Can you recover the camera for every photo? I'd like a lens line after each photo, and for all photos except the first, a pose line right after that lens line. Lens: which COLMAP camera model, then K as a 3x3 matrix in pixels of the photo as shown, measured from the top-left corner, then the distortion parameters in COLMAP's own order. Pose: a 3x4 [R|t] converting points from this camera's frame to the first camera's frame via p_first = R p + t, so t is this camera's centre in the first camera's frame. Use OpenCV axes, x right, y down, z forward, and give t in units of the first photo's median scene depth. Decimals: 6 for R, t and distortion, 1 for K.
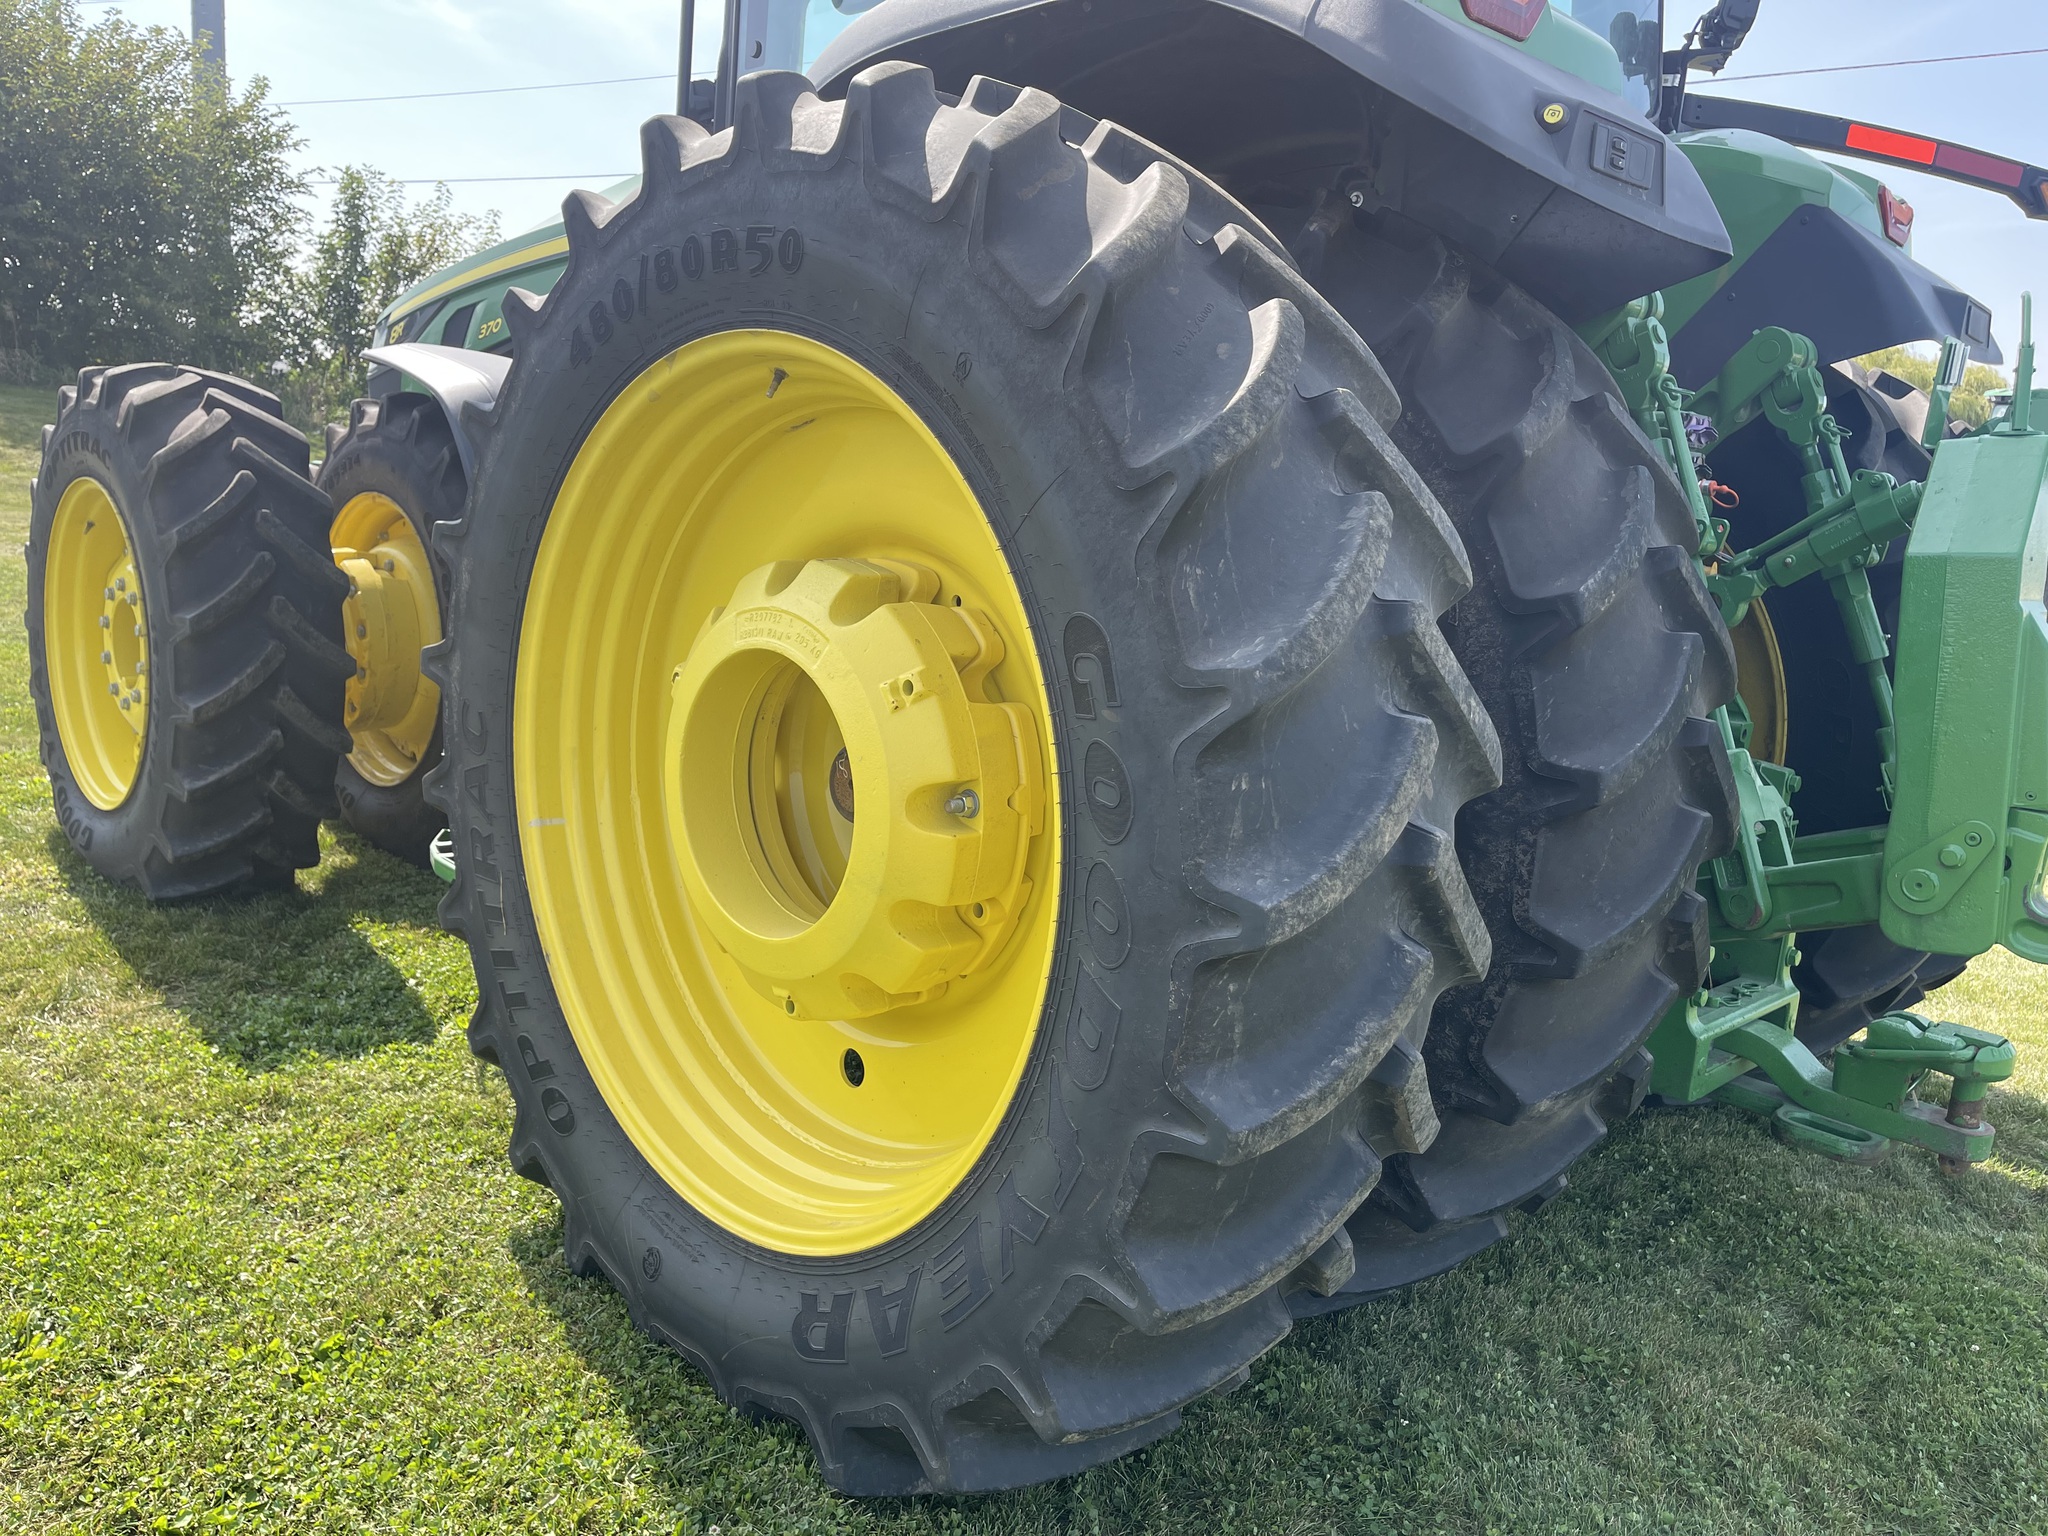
lens RADIAL K [[1548.1, 0, 1038.8], [0, 1548.1, 763.2], [0, 0, 1]] dist [0.082462, -0.135222]
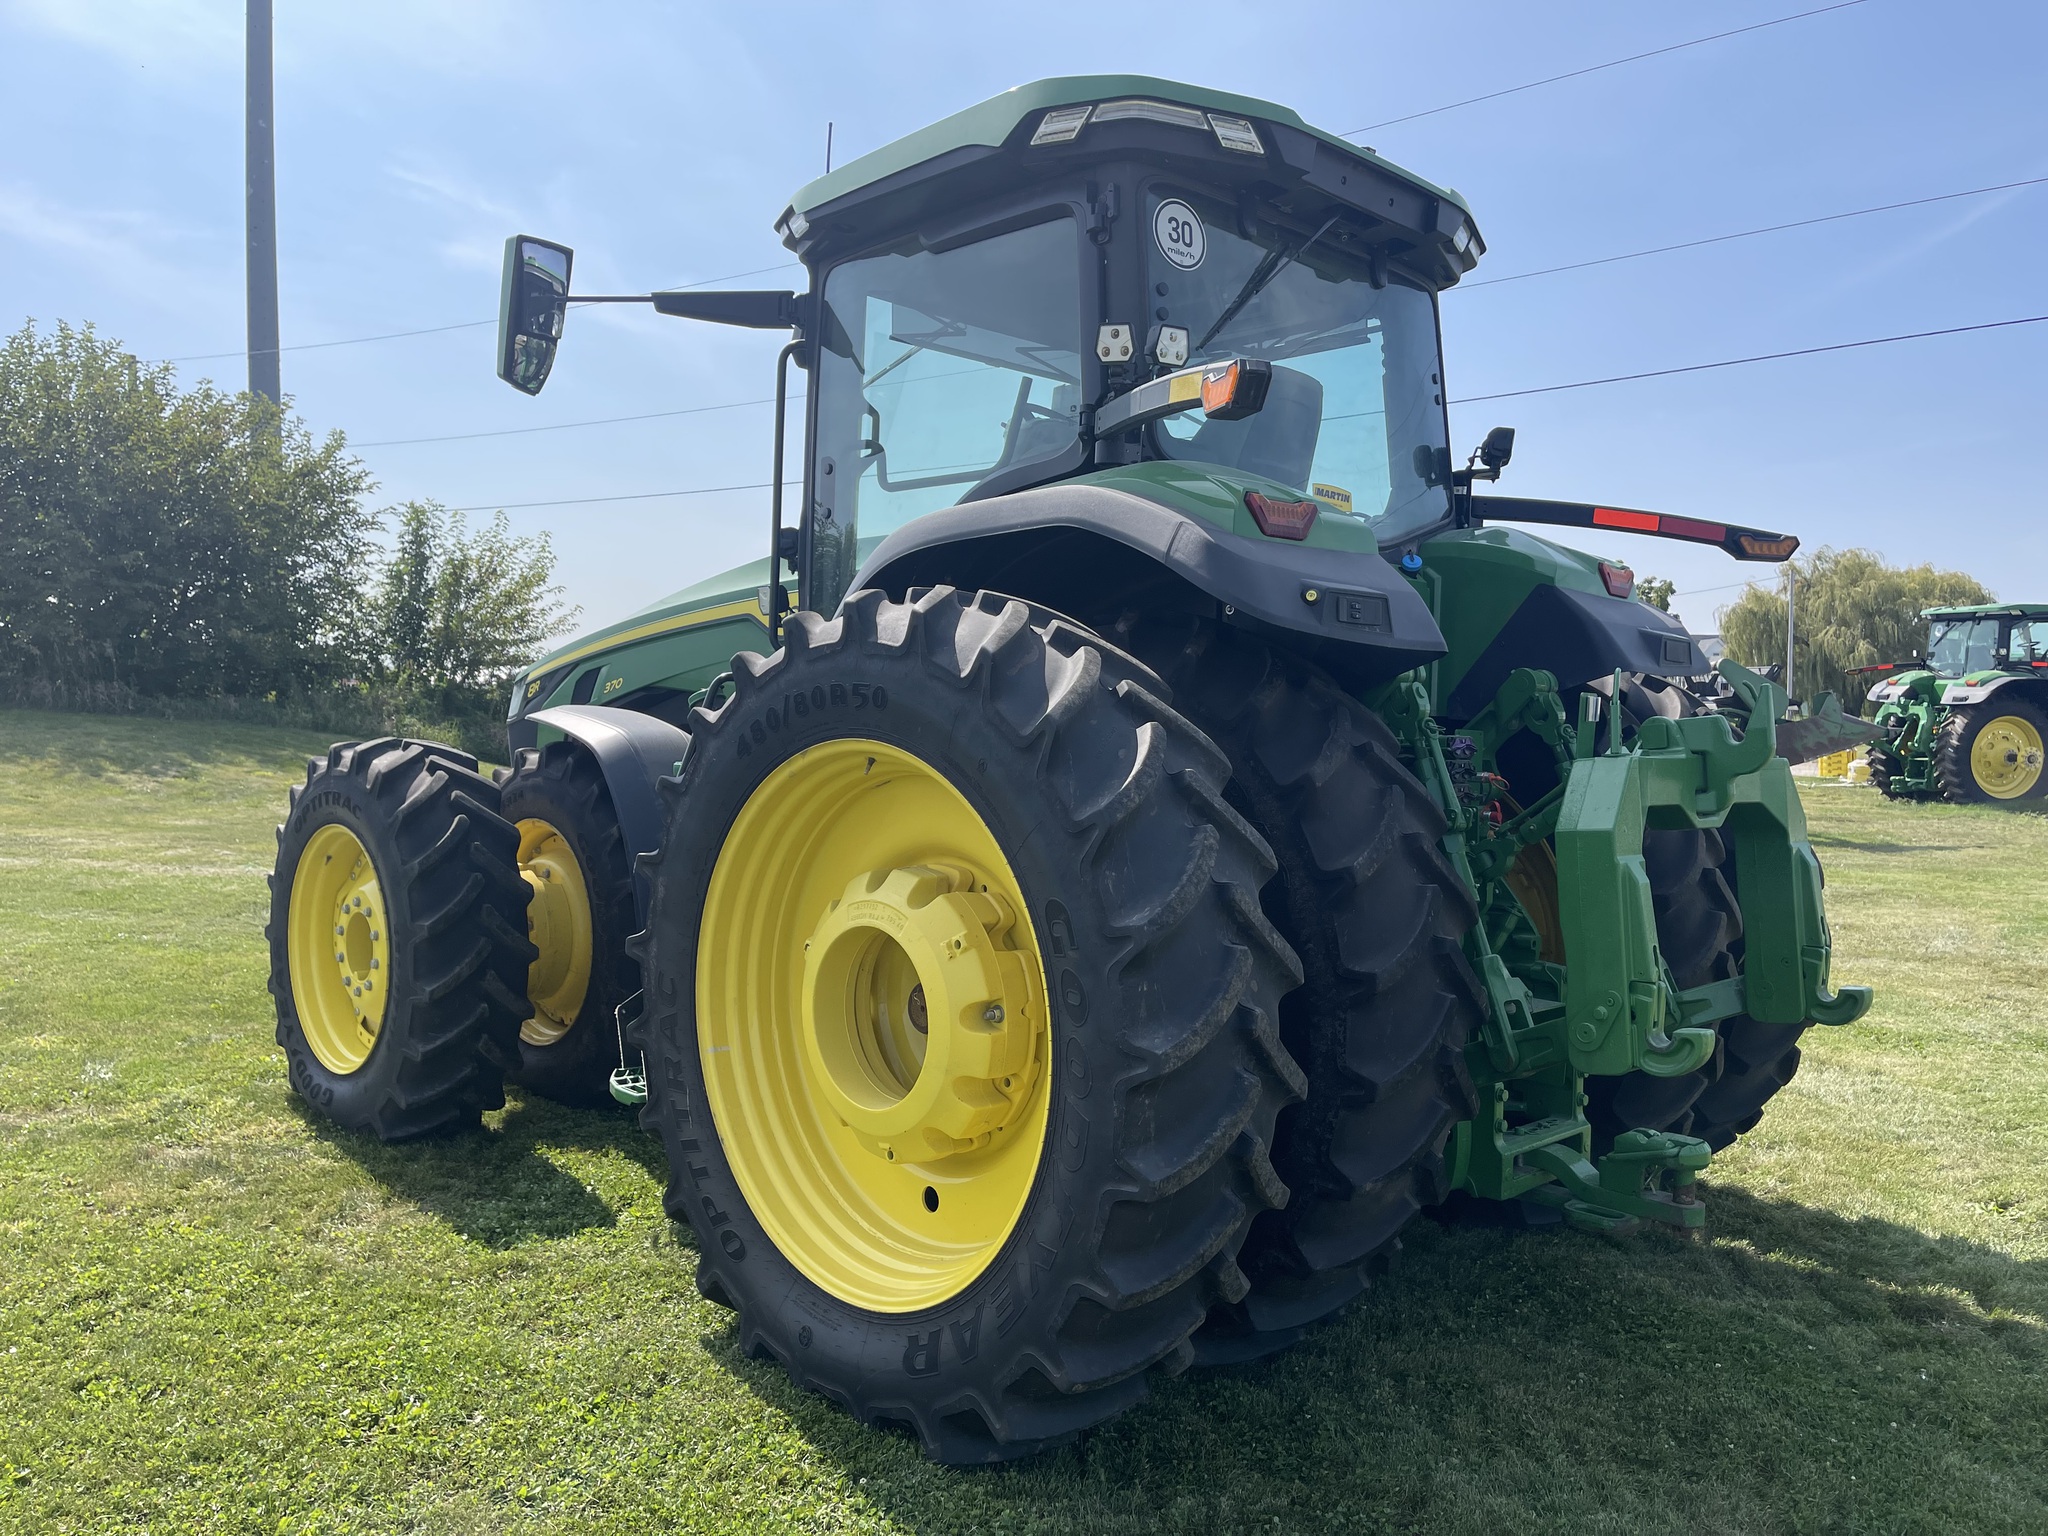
lens RADIAL K [[1547.6, 0, 1048.2], [0, 1547.6, 777.9], [0, 0, 1]] dist [0.076785, -0.111801]
pose [[0.998282, -0.058343, -0.005412, 0.028047], [0.056900, 0.987336, -0.148088, 0.022741], [0.013983, 0.147526, 0.988959, -0.587672]]
